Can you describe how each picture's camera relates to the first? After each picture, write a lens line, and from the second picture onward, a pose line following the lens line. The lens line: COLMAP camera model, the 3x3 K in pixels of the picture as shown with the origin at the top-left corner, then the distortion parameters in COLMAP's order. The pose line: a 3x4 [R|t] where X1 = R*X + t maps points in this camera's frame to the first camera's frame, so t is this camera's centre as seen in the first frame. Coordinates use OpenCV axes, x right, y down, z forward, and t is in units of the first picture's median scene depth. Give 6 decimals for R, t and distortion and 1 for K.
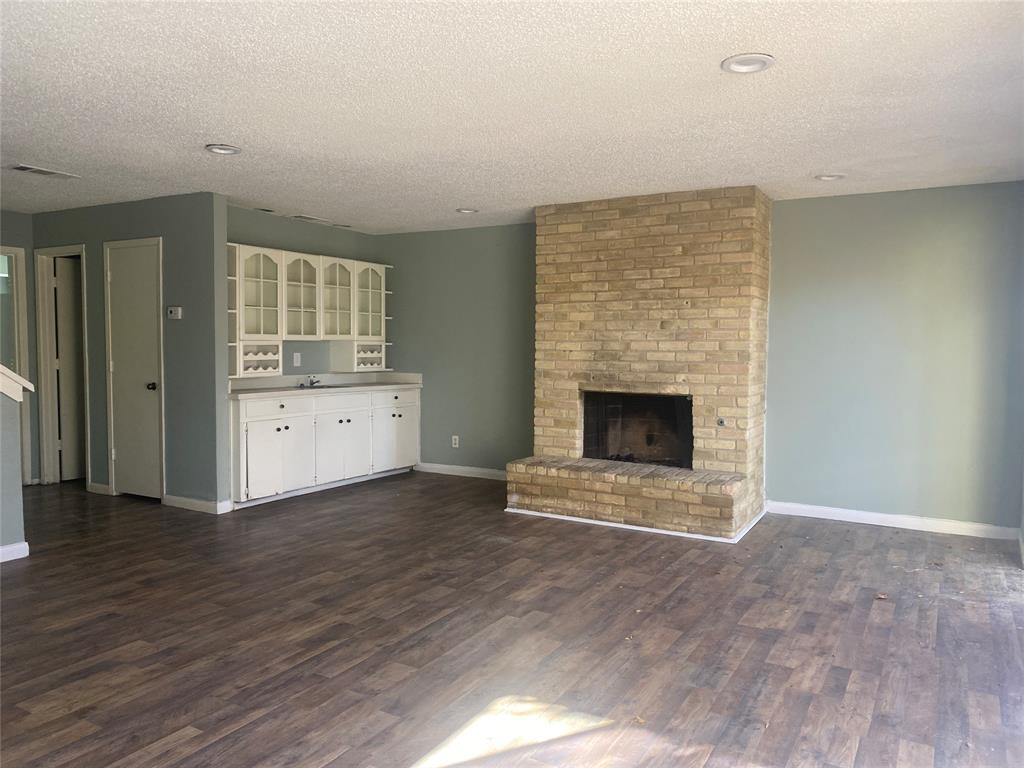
lens RADIAL K [[782.6, 0, 480.0], [0, 782.6, 385.9], [0, 0, 1]] dist [0.052425, -0.006361]
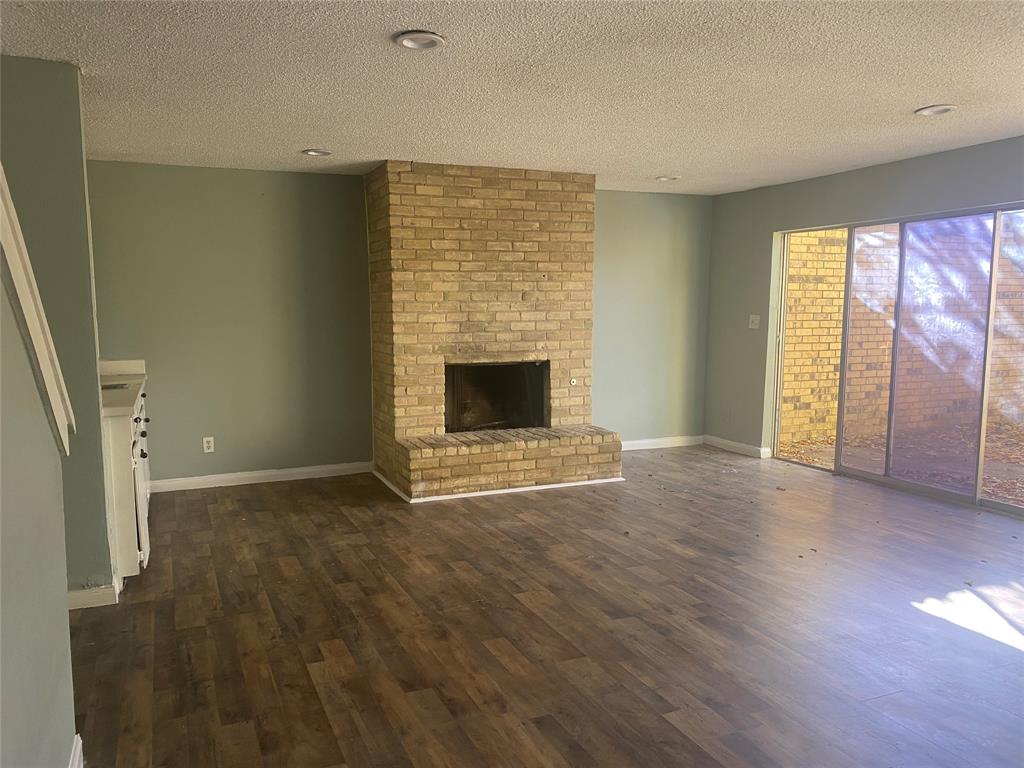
lens RADIAL K [[786.1, 0, 510.1], [0, 786.1, 397.5], [0, 0, 1]] dist [0.146378, -0.209000]
pose [[0.570755, -0.102752, 0.814666, -0.663541], [0.056979, 0.994704, 0.085540, -0.033930], [-0.819141, -0.002404, 0.573587, 0.406541]]
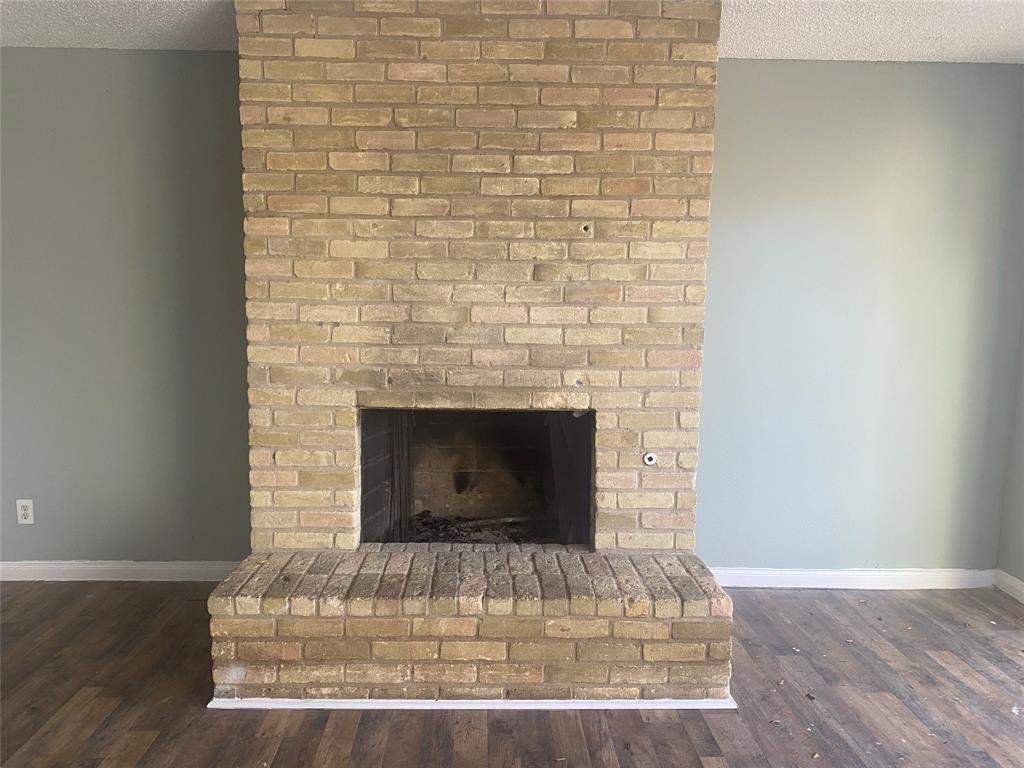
lens RADIAL K [[799.1, 0, 509.1], [0, 799.1, 388.1], [0, 0, 1]] dist [0.082840, -0.169491]
pose [[0.837055, -0.060137, 0.543803, -0.062151], [0.022897, 0.996921, 0.075001, -0.043073], [-0.546639, -0.050329, 0.835854, 0.586857]]
